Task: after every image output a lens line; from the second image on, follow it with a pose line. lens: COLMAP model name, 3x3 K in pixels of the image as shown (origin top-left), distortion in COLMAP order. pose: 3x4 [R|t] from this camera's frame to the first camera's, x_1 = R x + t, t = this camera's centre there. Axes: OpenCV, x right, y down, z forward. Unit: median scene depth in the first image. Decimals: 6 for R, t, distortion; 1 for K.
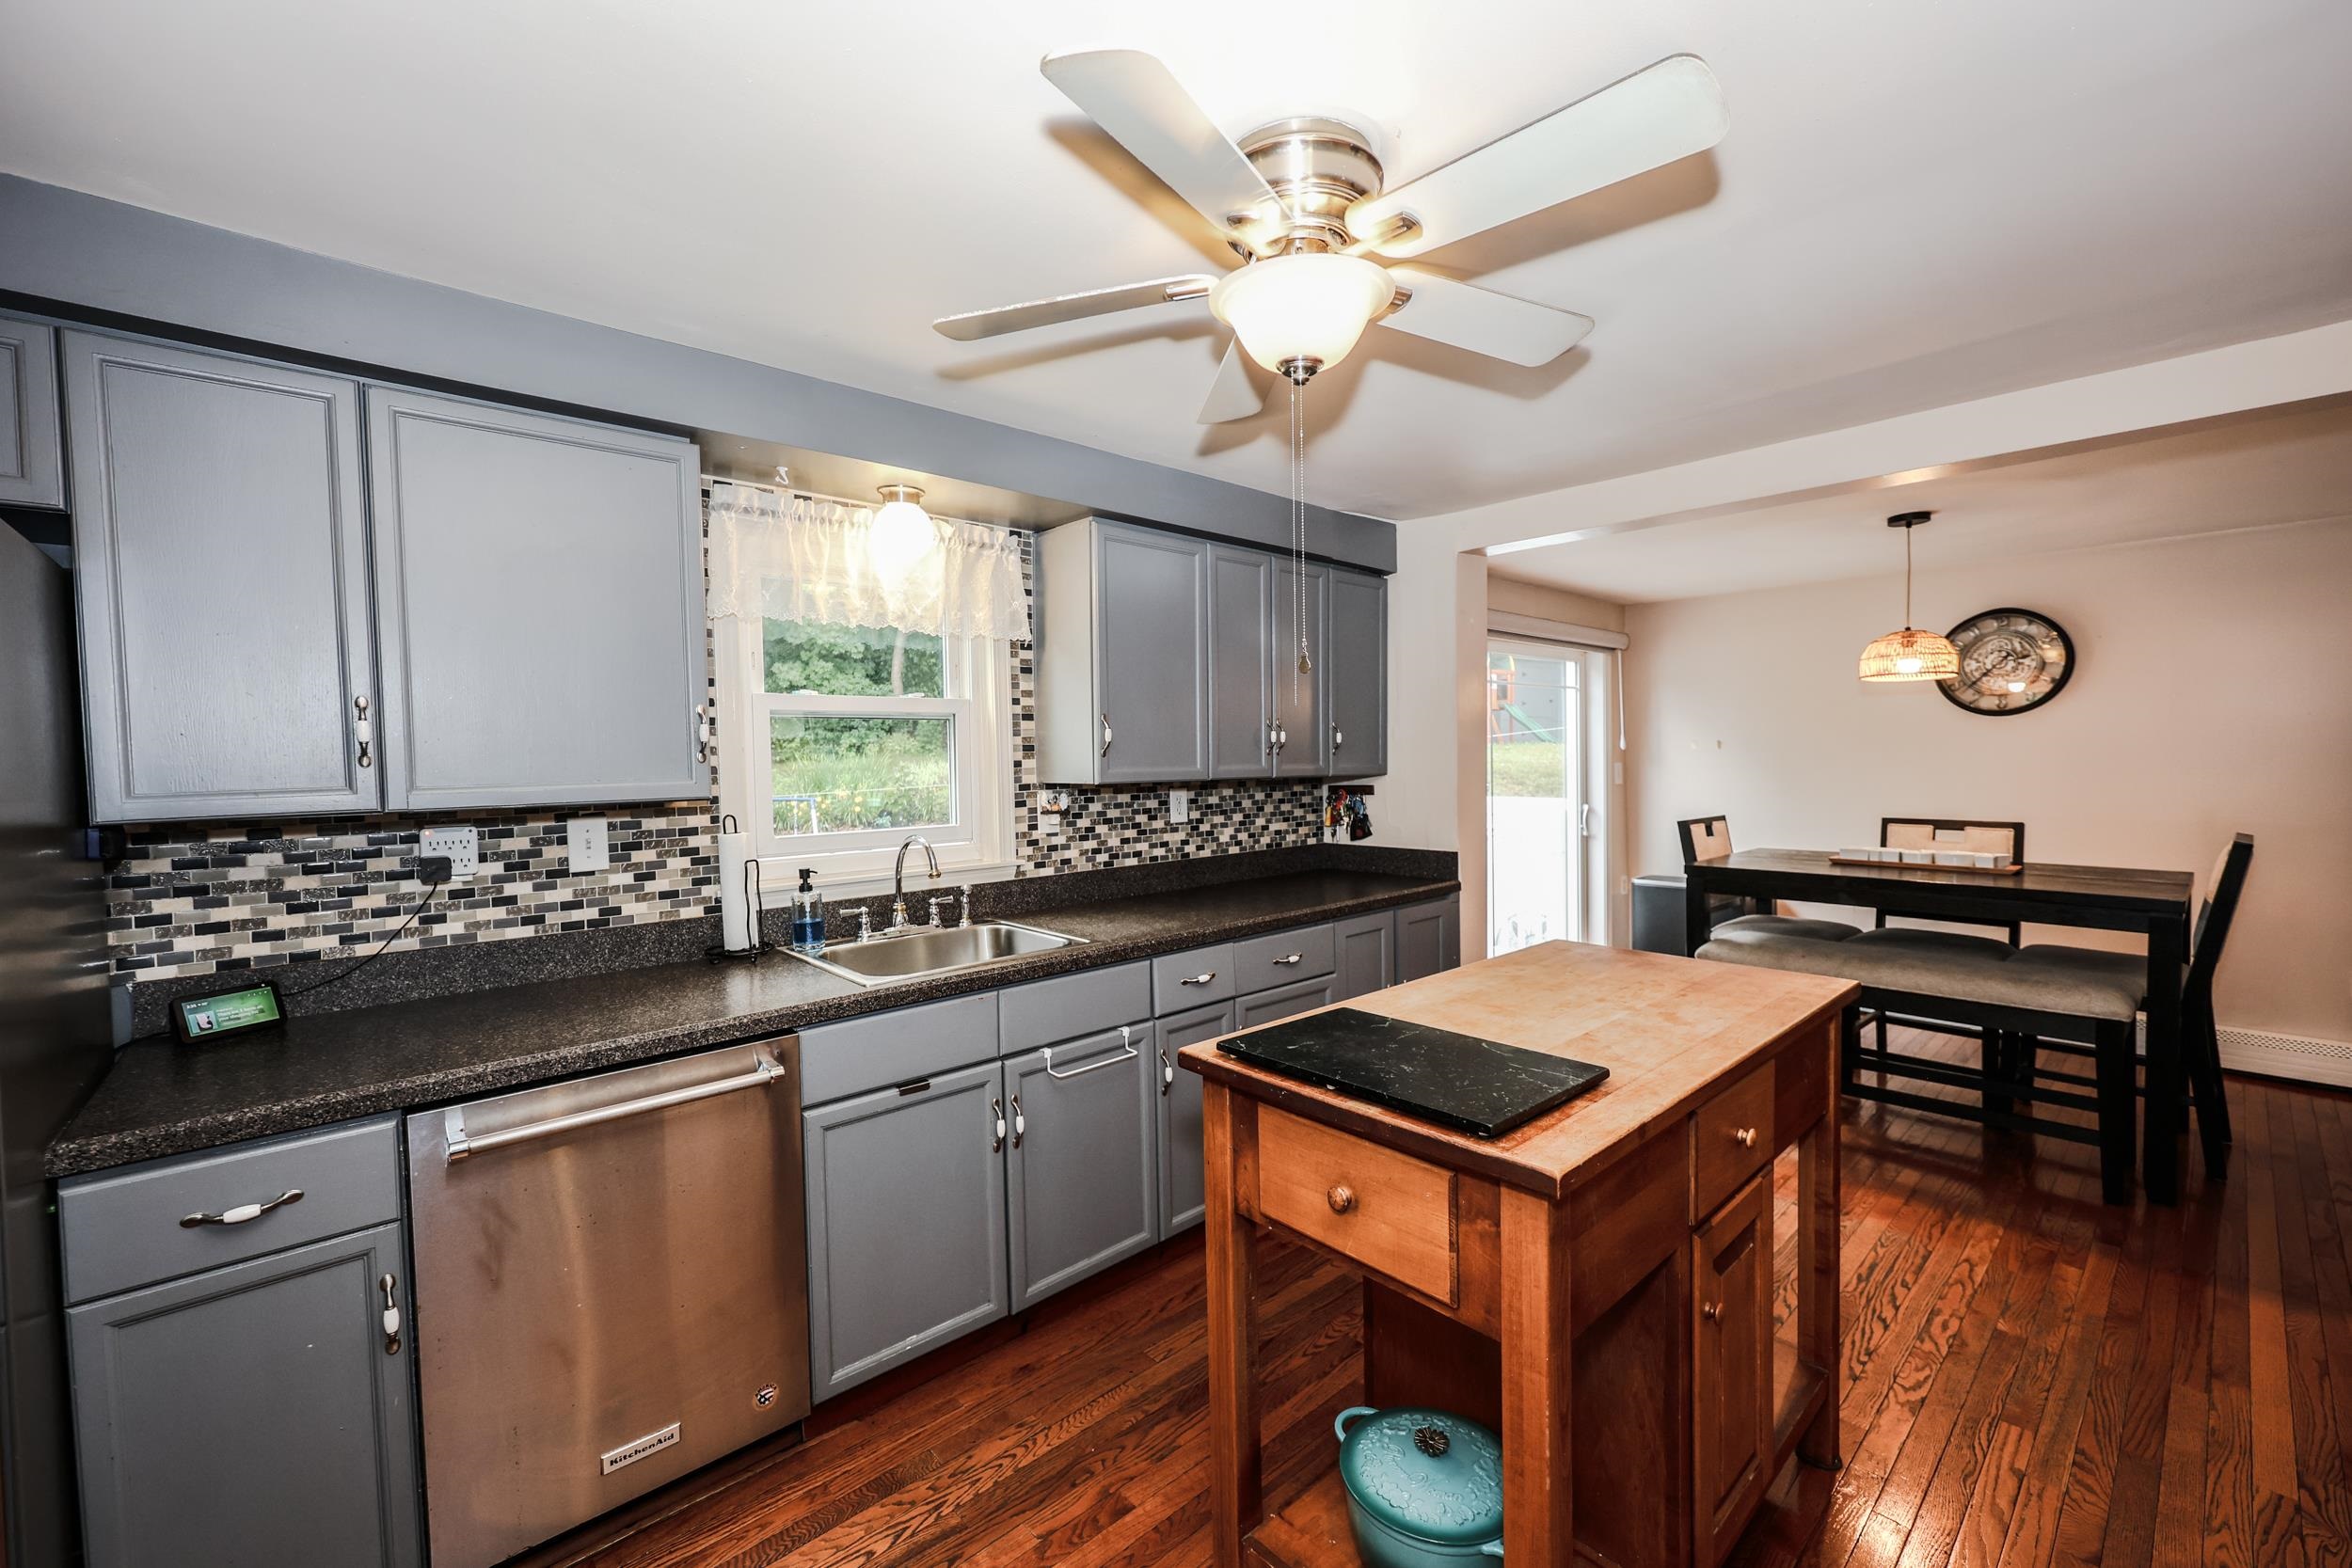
lens RADIAL K [[939.1, 0, 1196.7], [0, 939.1, 782.4], [0, 0, 1]] dist [0.006583, -0.001907]
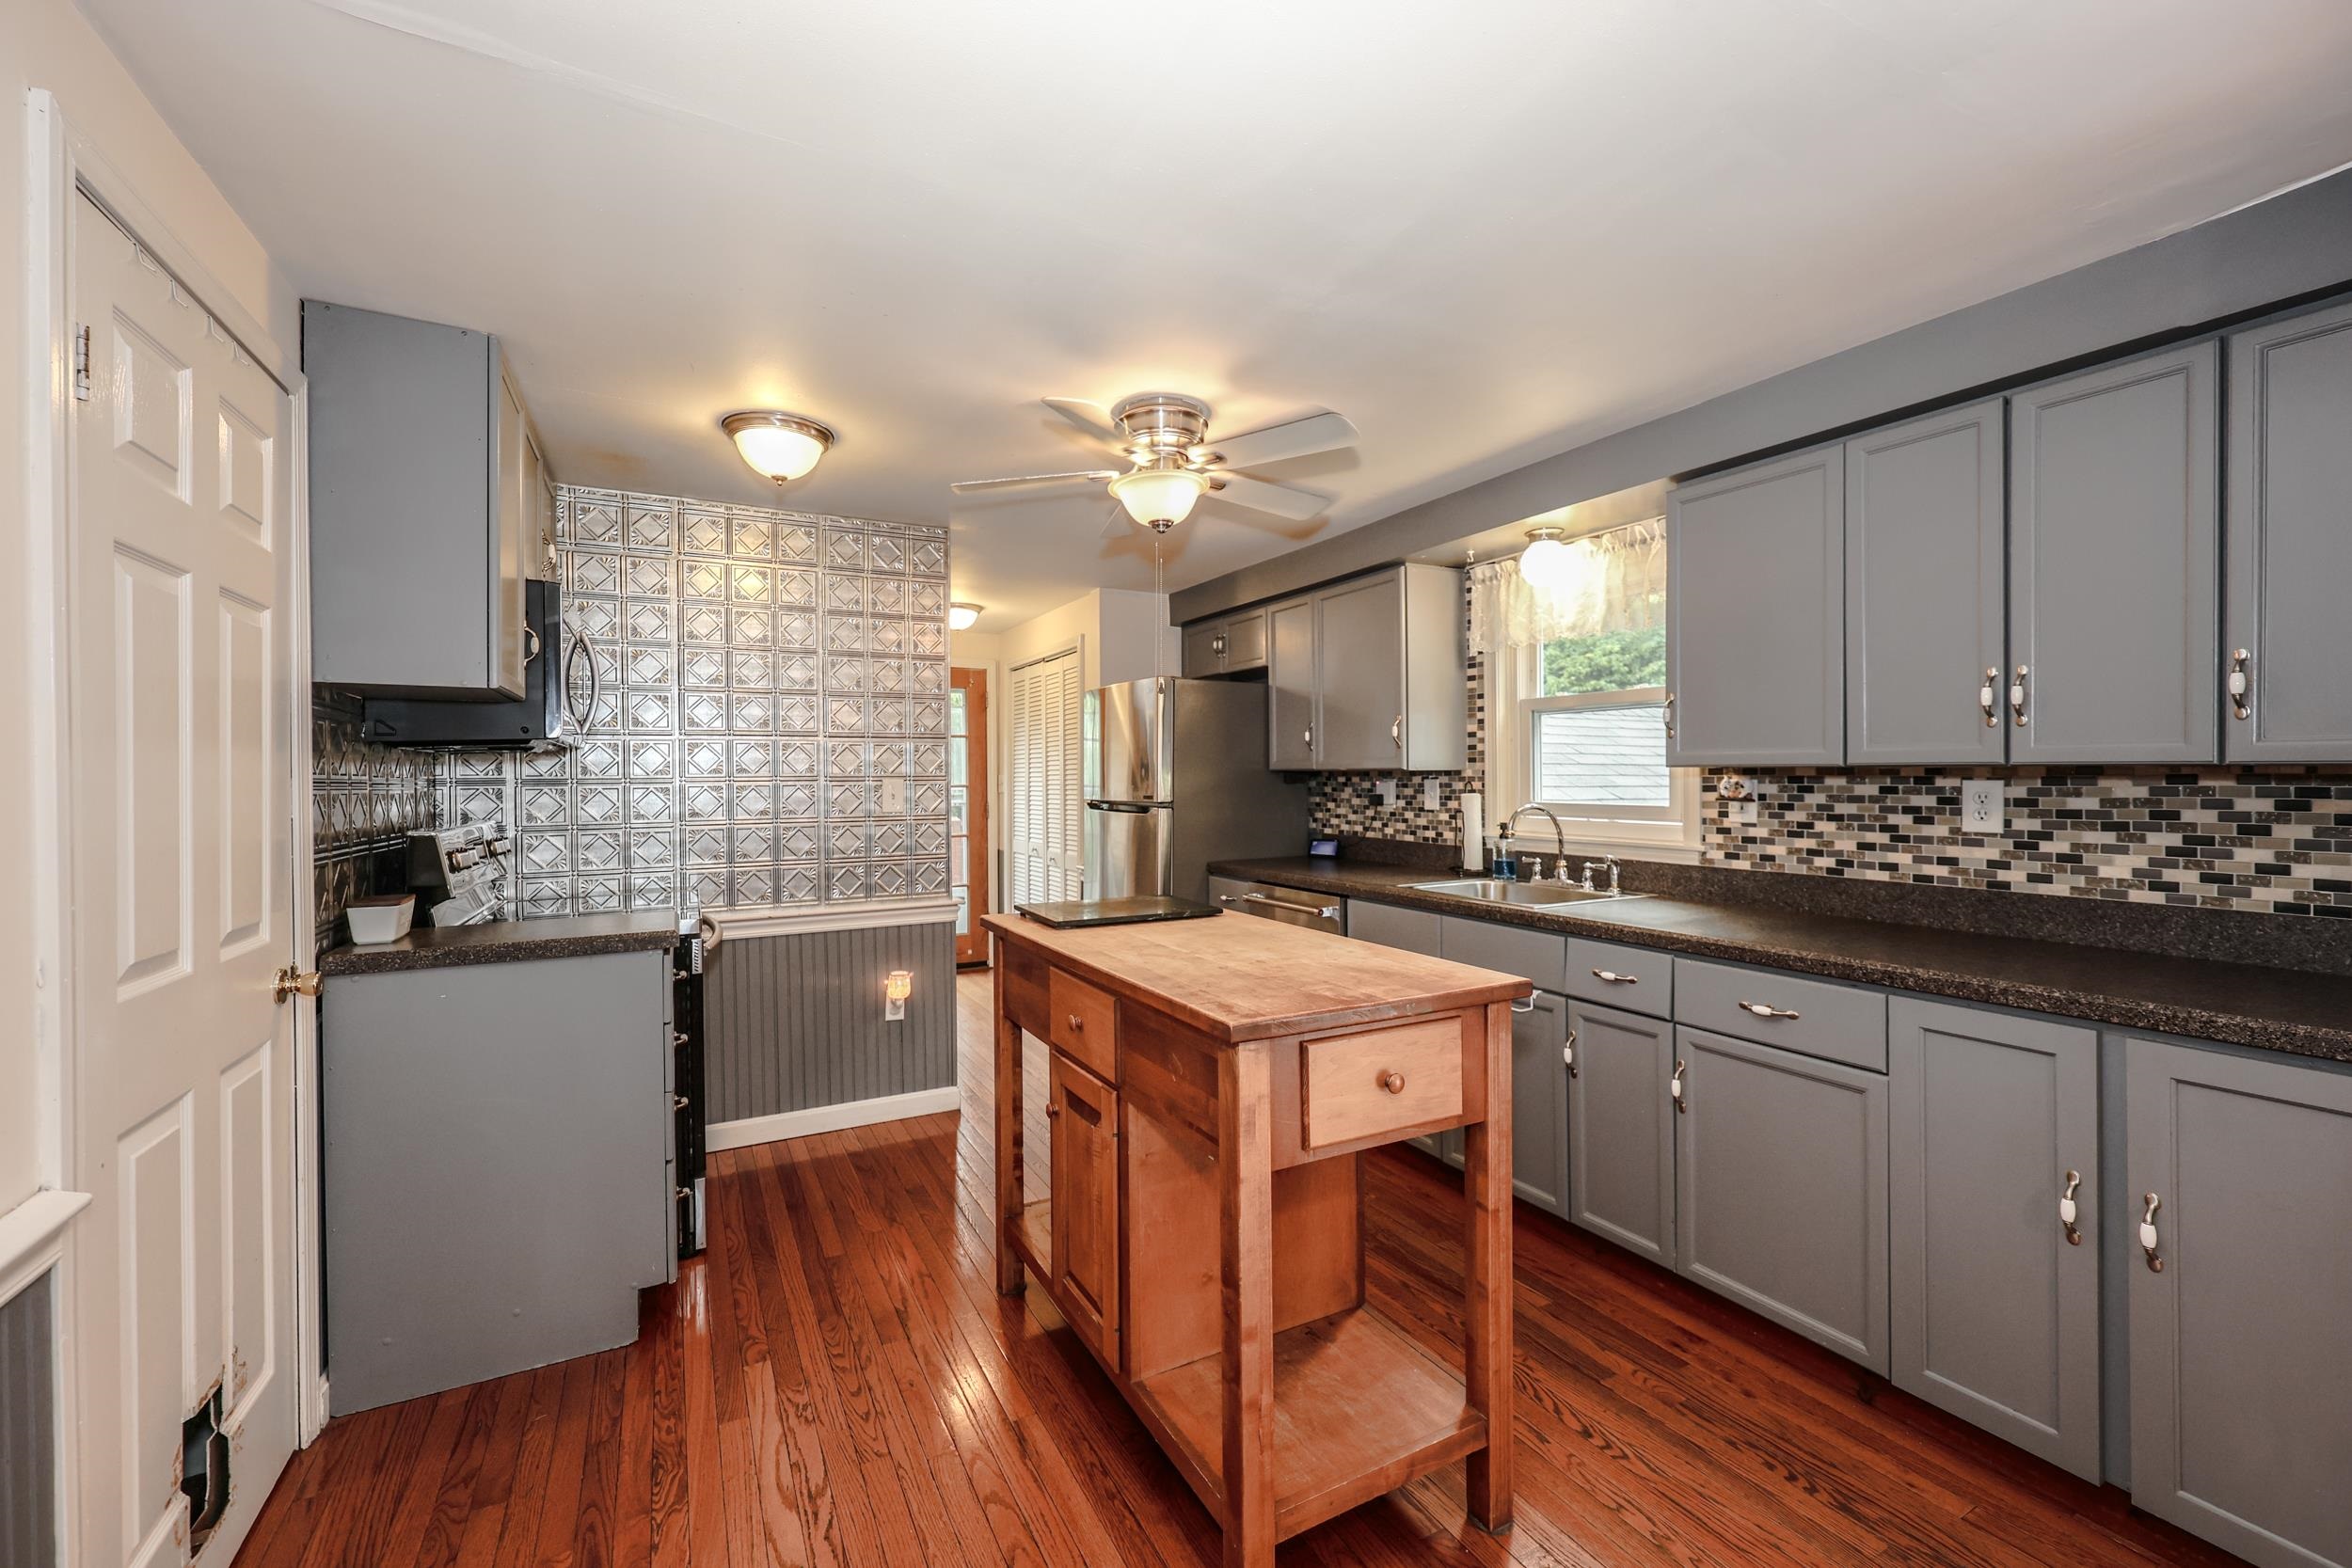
lens RADIAL K [[939.1, 0, 1184.4], [0, 939.1, 782.5], [0, 0, 1]] dist [0.006583, -0.001907]
pose [[-0.247047, 0.020617, -0.968784, 0.859241], [-0.023147, 0.999363, 0.027170, 0.003079], [0.968727, 0.029137, -0.246412, 0.702325]]
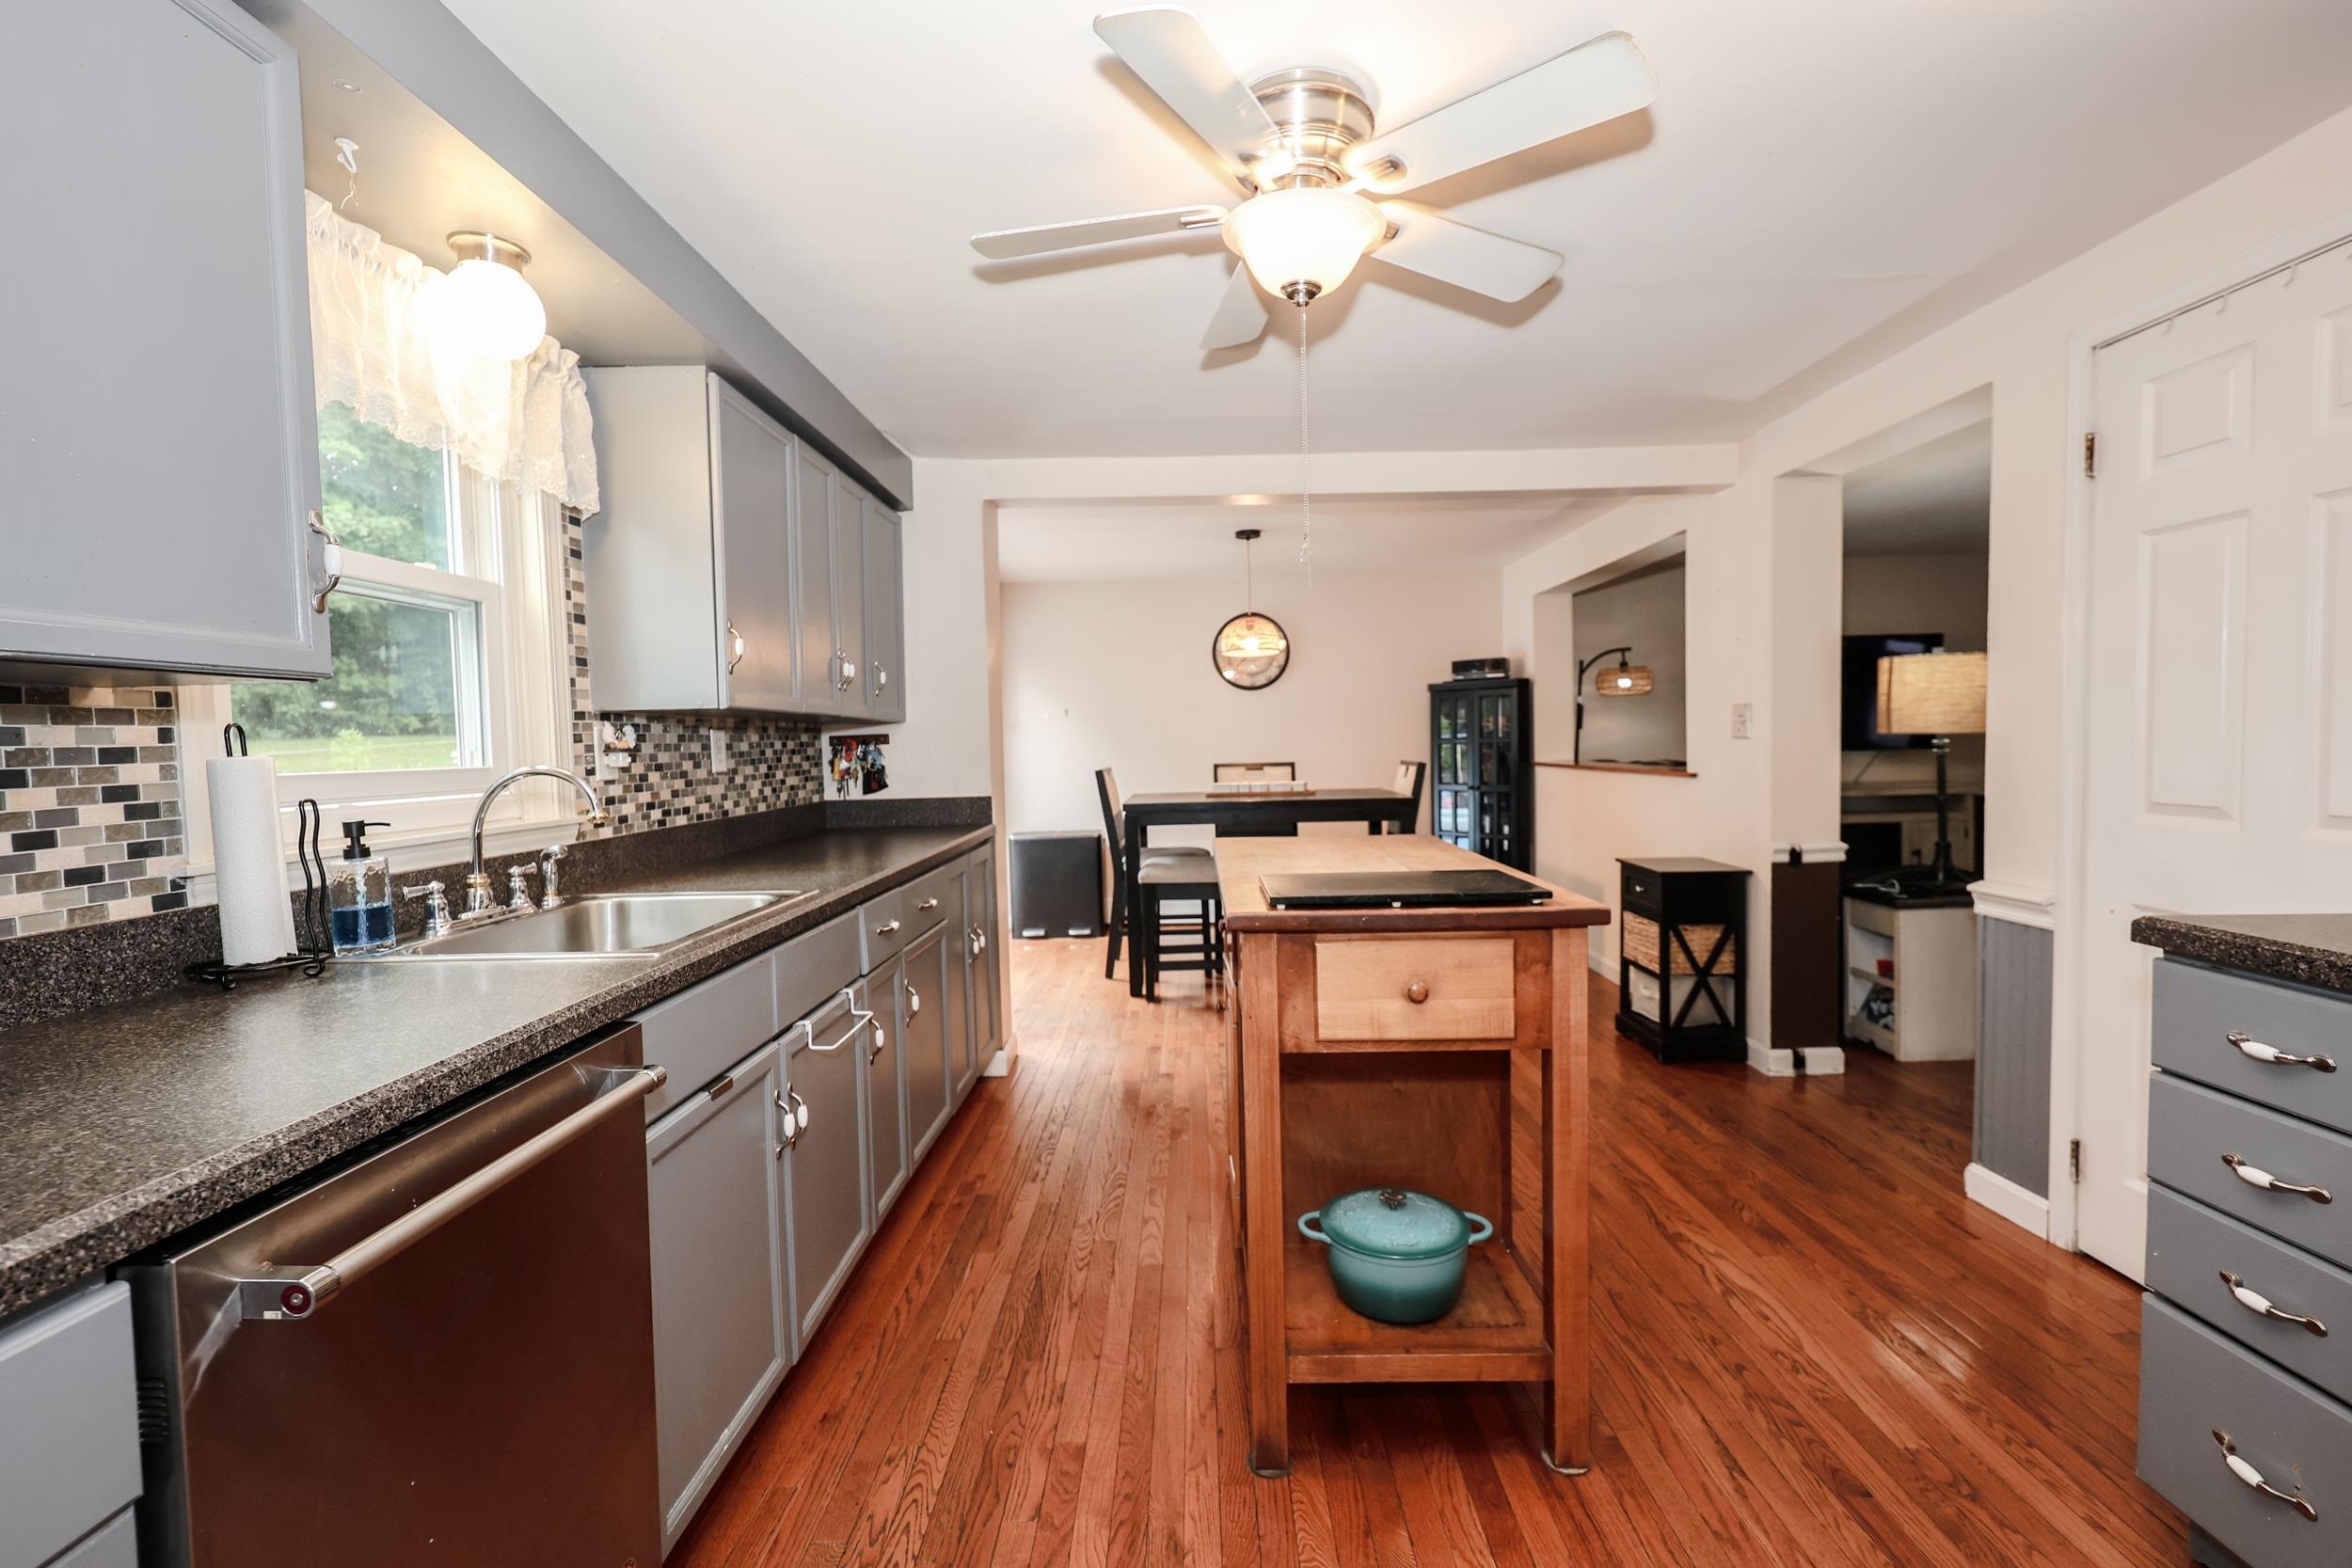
lens RADIAL K [[972.2, 0, 1165.4], [0, 972.2, 783.9], [0, 0, 1]] dist [0.002306, 0.000185]
pose [[0.698570, -0.036165, 0.714627, -0.398193], [0.038120, 0.999185, 0.013303, 0.063872], [-0.714526, 0.017948, 0.699379, 0.152665]]
